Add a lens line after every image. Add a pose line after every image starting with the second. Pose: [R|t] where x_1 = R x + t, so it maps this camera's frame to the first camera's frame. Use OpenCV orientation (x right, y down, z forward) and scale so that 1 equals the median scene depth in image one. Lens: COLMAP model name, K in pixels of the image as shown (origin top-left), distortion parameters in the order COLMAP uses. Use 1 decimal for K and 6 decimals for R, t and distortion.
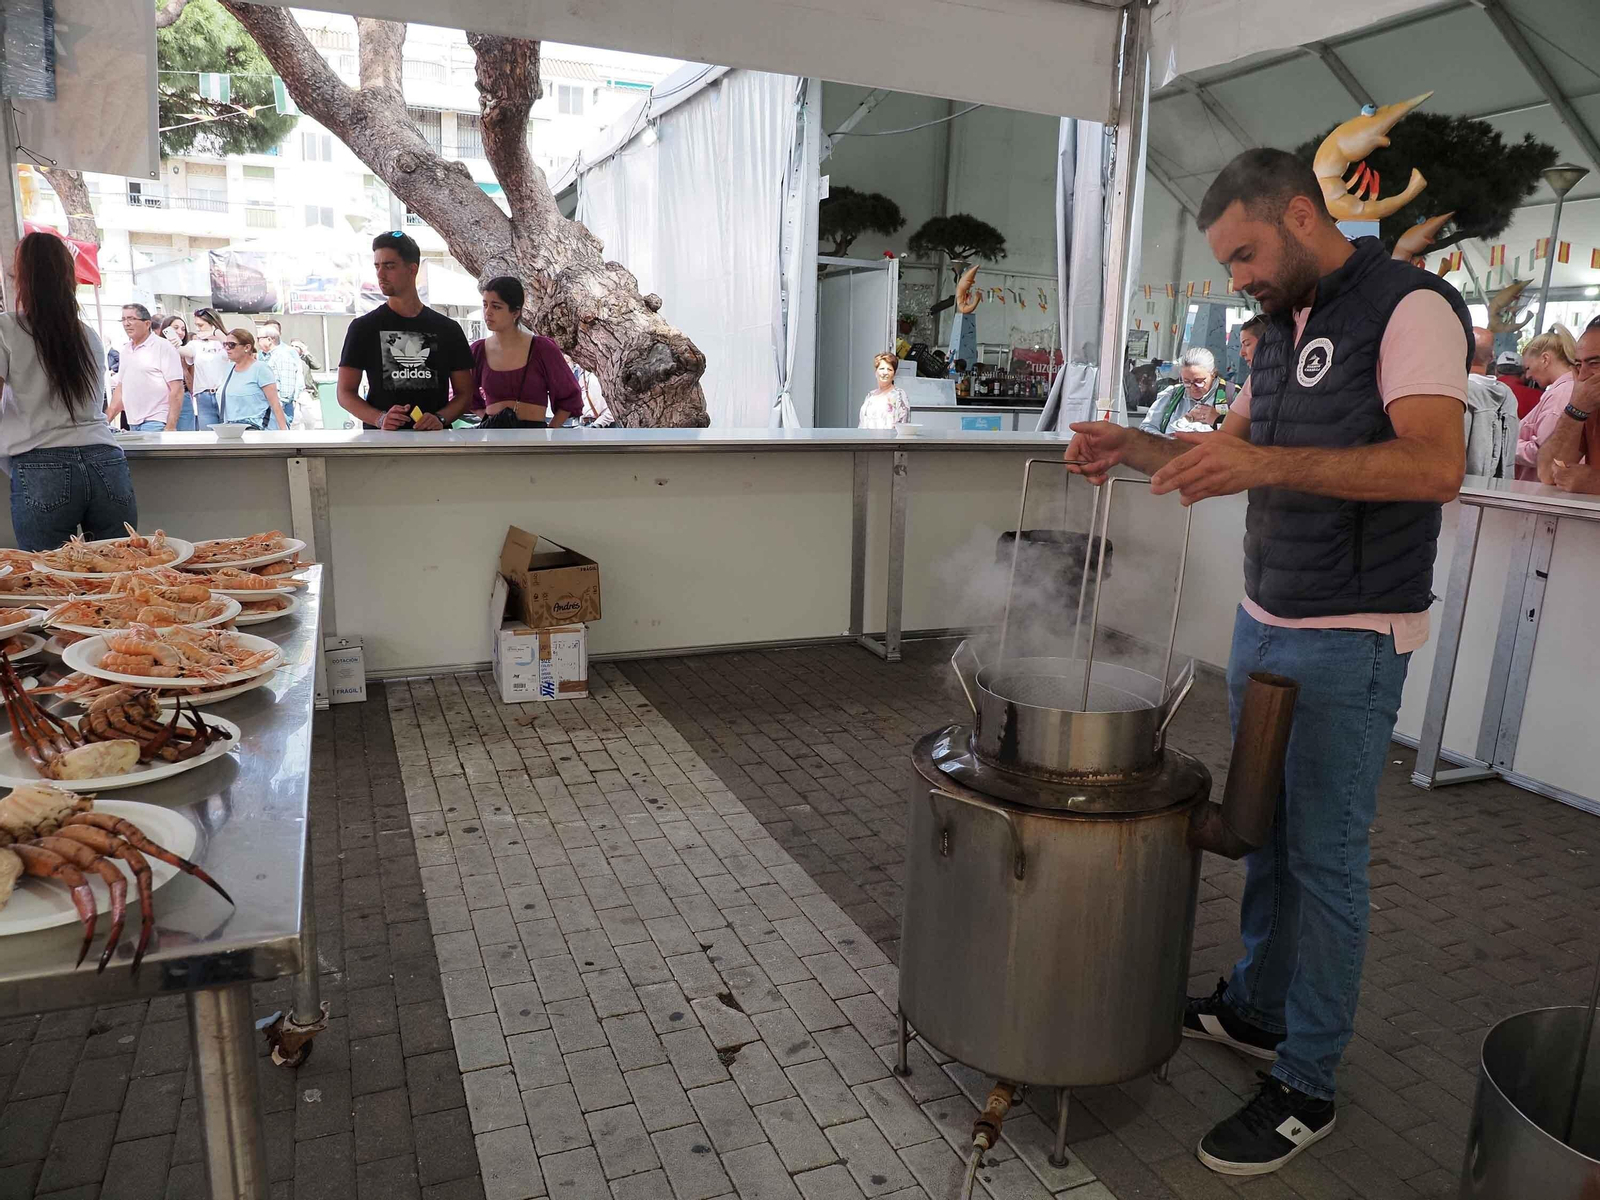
lens RADIAL K [[1168.8, 0, 805.5], [0, 1168.8, 597.8], [0, 0, 1]] dist [-0.060011, 0.046241]
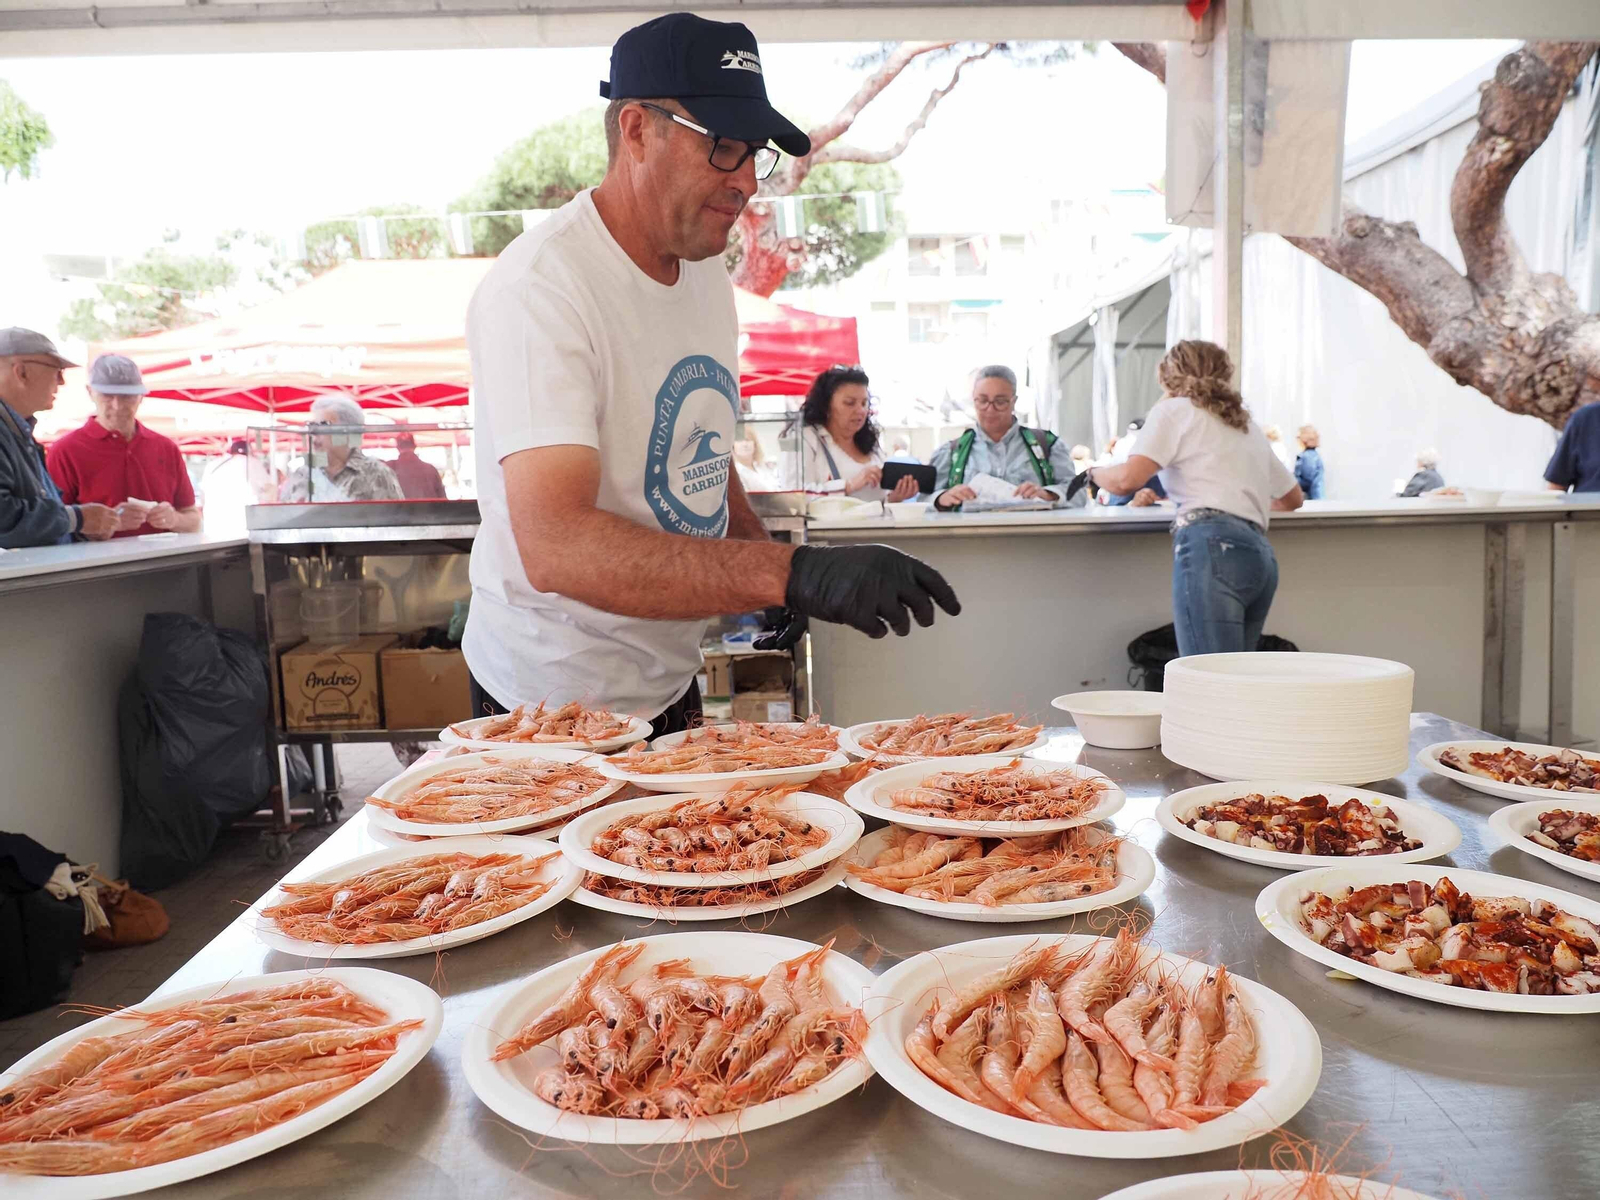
lens RADIAL K [[1168.8, 0, 810.7], [0, 1168.8, 600.6], [0, 0, 1]] dist [-0.060011, 0.046241]
pose [[0.934120, -0.010764, -0.356795, -0.433728], [-0.020727, 0.996223, -0.084321, 0.015708], [0.356356, 0.086161, 0.930369, -0.007717]]
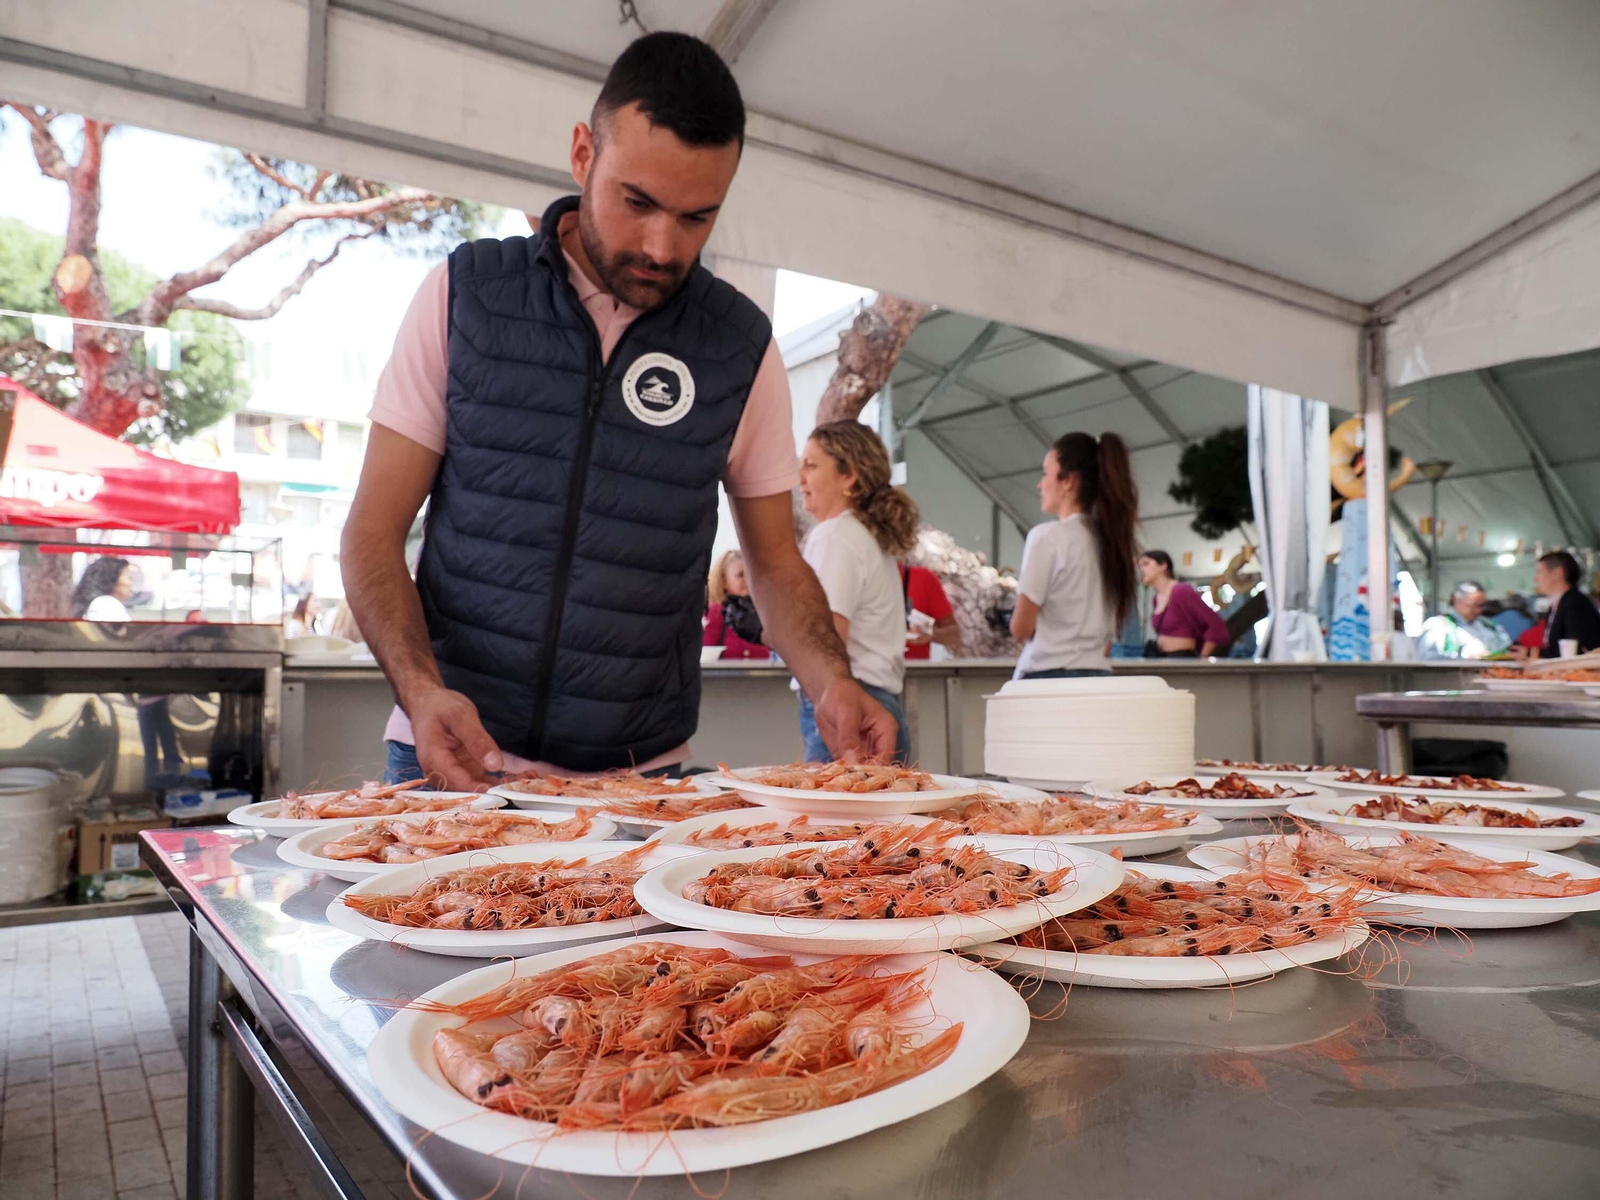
lens RADIAL K [[1168.8, 0, 802.4], [0, 1168.8, 608.4], [0, 0, 1]] dist [-0.060011, 0.046241]
pose [[0.980718, -0.017875, 0.194611, -0.511502], [0.064012, 0.970256, -0.233464, 0.037923], [-0.184649, 0.241420, 0.952692, -0.007211]]
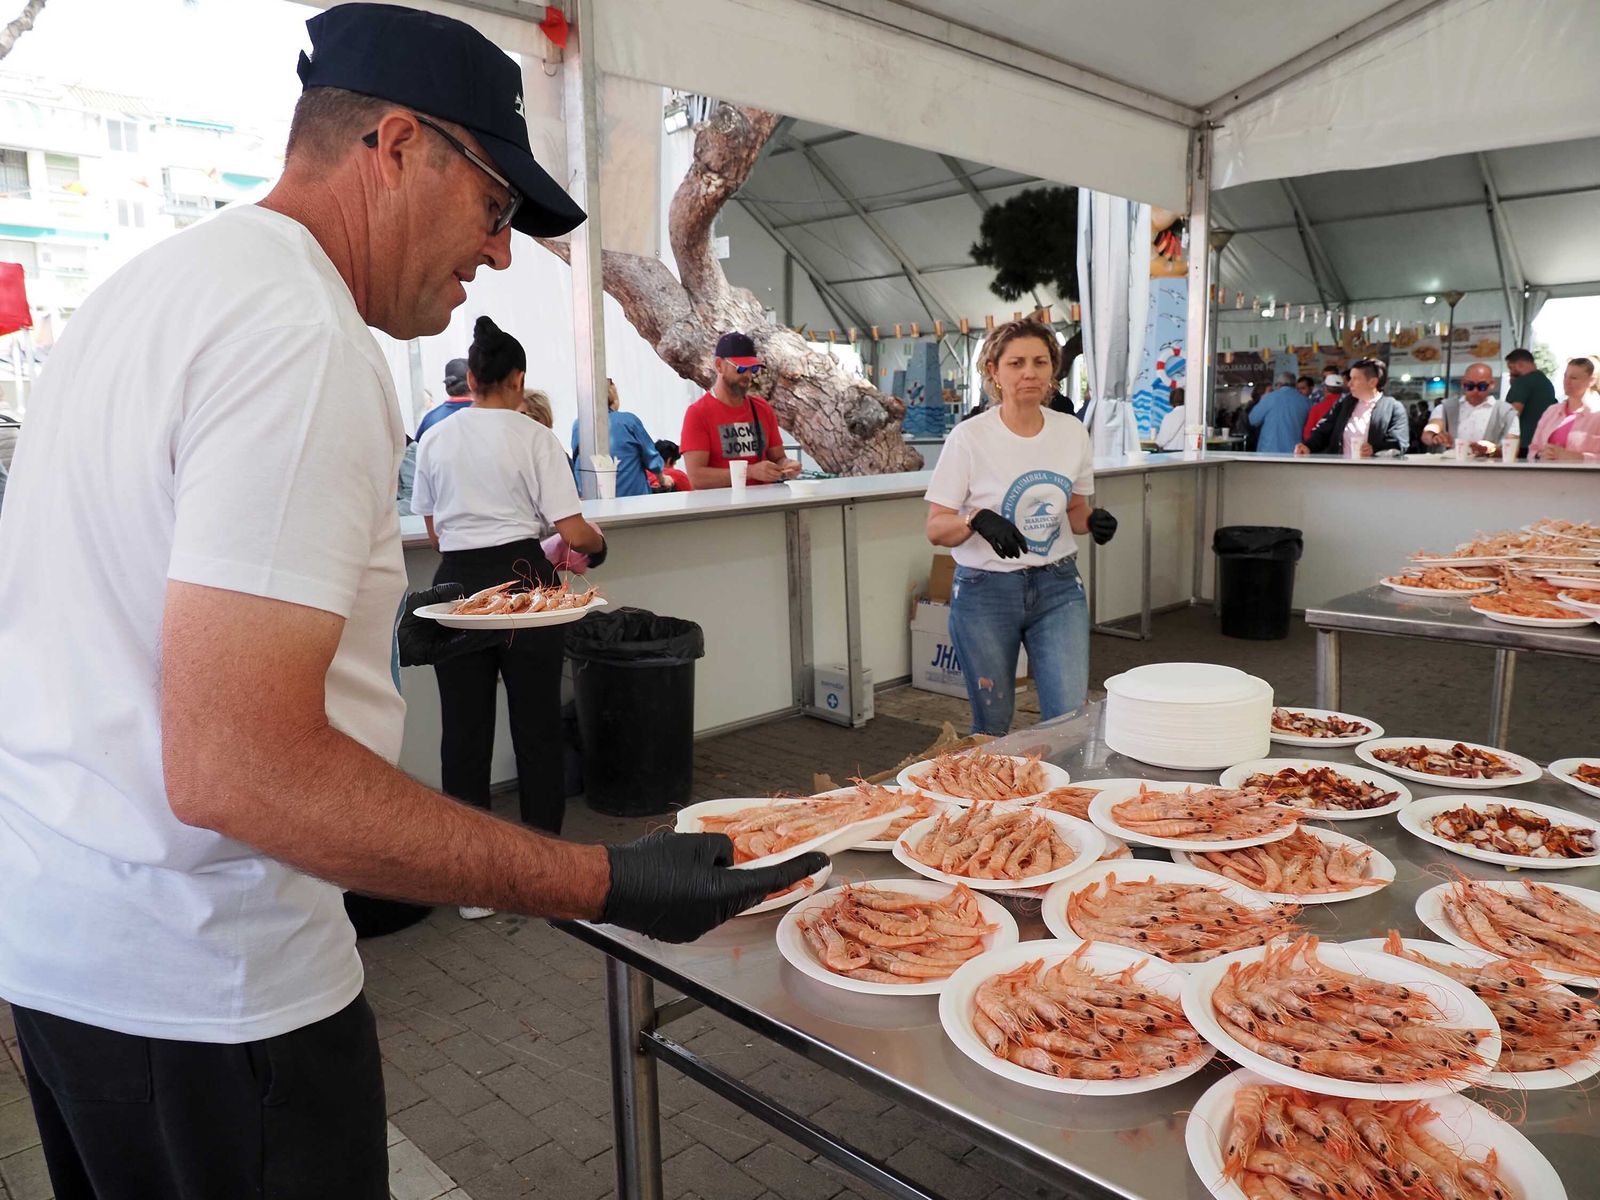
lens RADIAL K [[1168.8, 0, 808.7], [0, 1168.8, 592.0], [0, 0, 1]] dist [-0.060011, 0.046241]
pose [[0.926474, -0.099686, 0.362916, -0.587593], [0.113620, 0.993375, -0.017194, -0.014129], [-0.358797, 0.057165, 0.931663, -0.029355]]
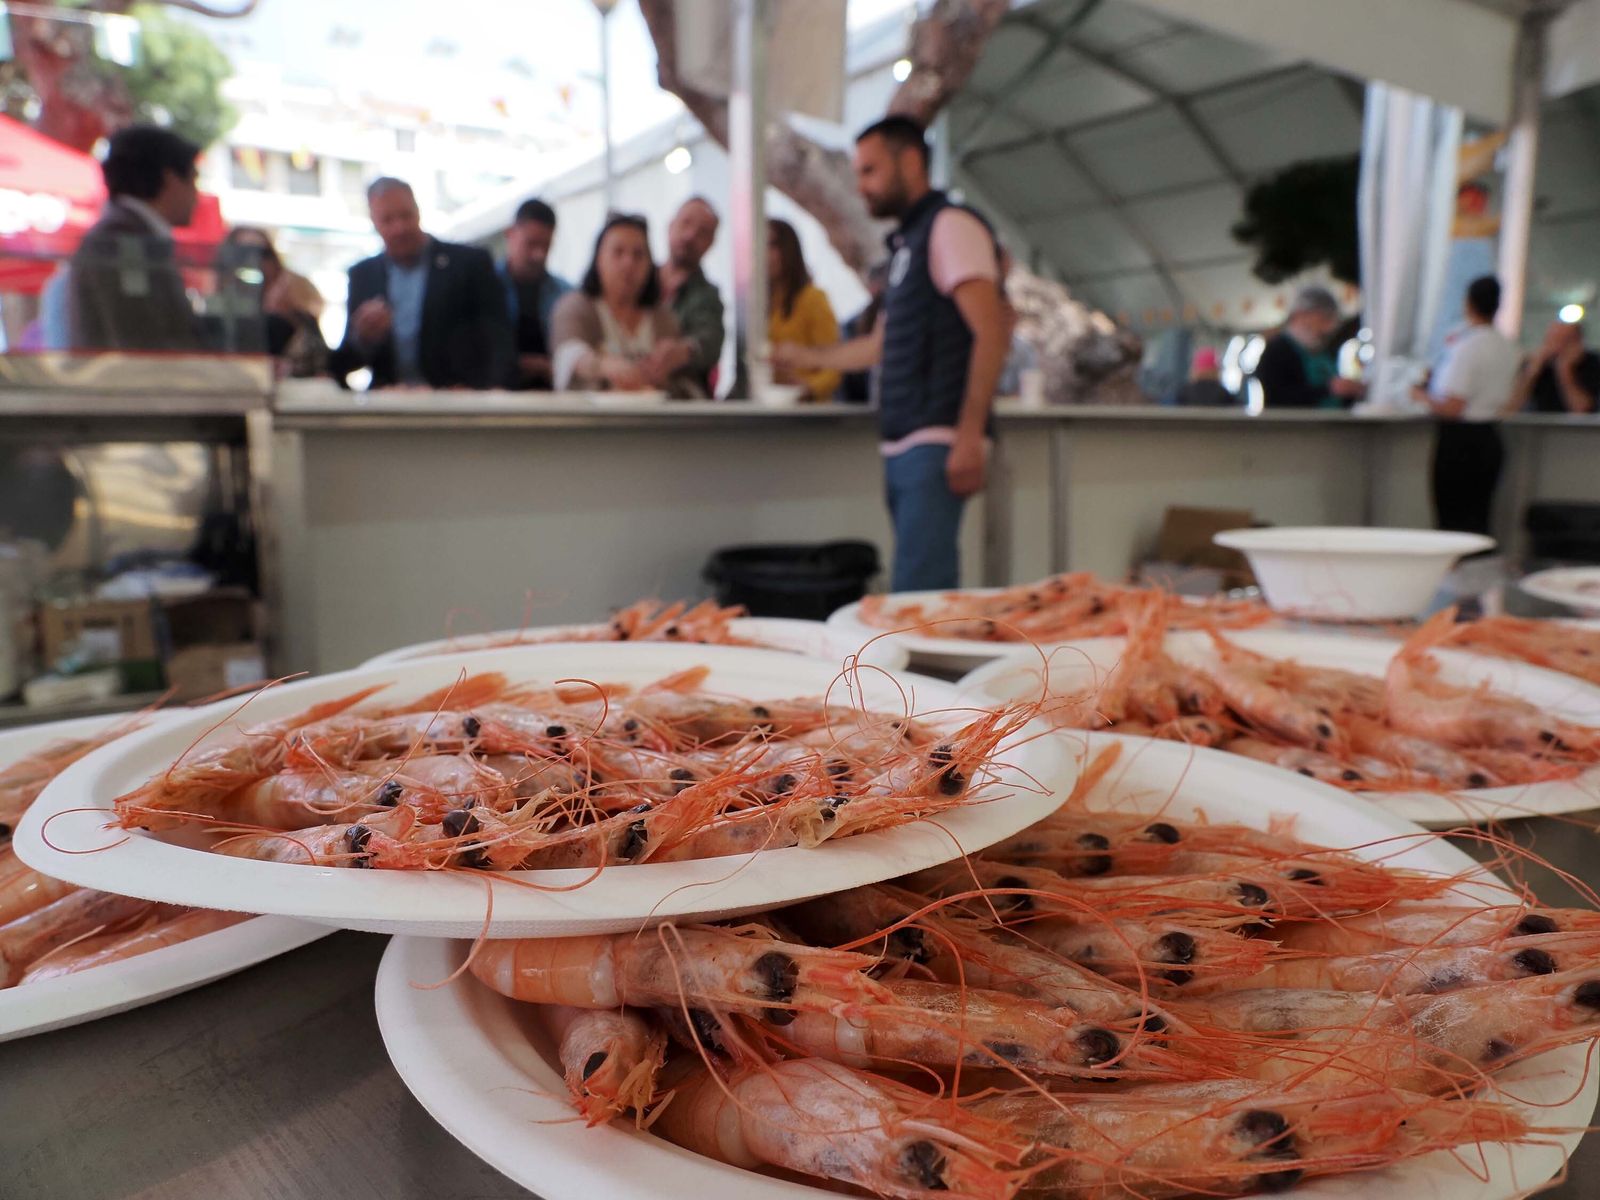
lens RADIAL K [[1168.8, 0, 823.6], [0, 1168.8, 611.1], [0, 0, 1]] dist [-0.060011, 0.046241]
pose [[0.981463, -0.053297, 0.184092, -0.523810], [0.058464, 0.998030, -0.022751, 0.022100], [-0.182516, 0.033092, 0.982646, 0.082280]]
